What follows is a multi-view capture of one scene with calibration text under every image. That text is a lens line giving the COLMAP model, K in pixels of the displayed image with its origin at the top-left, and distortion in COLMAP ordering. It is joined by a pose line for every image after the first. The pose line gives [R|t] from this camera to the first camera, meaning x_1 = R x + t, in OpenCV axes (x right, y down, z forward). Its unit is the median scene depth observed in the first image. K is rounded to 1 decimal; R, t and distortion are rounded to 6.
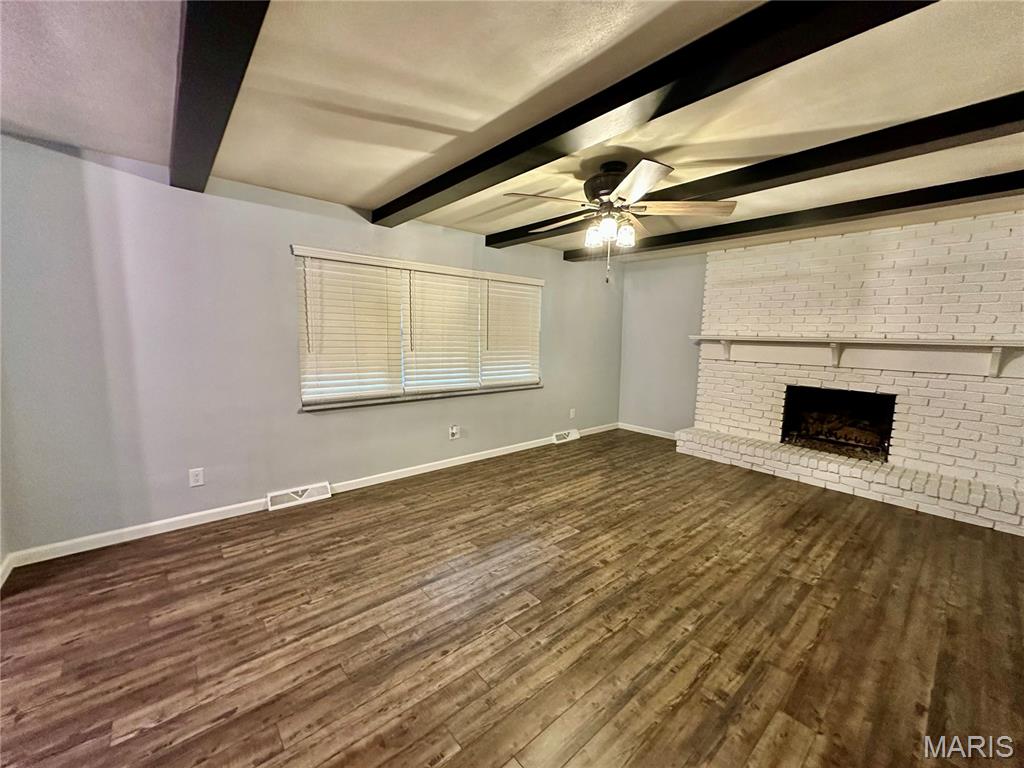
lens RADIAL K [[404.9, 0, 509.5], [0, 404.9, 383.5], [0, 0, 1]] dist [-0.002297, 0.000136]
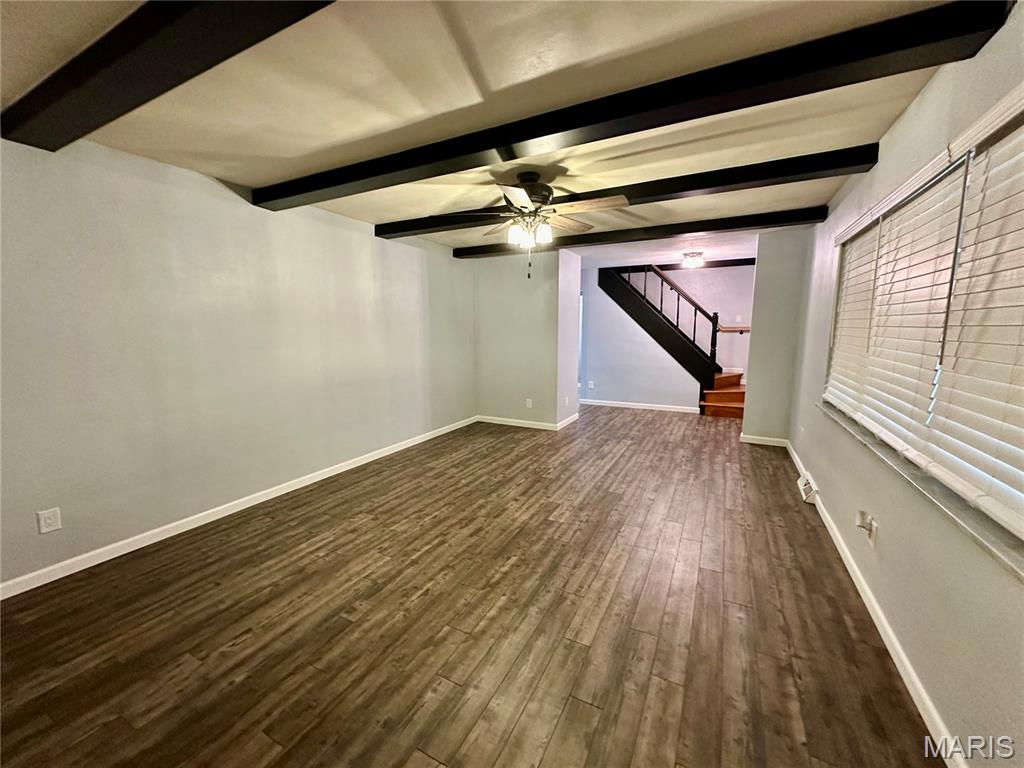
lens RADIAL K [[404.9, 0, 513.0], [0, 404.9, 385.4], [0, 0, 1]] dist [-0.002297, 0.000136]
pose [[-0.924021, 0.037012, -0.380546, 0.706989], [-0.060692, 0.968485, 0.241564, -0.221029], [0.377494, 0.246306, -0.892654, 2.014188]]
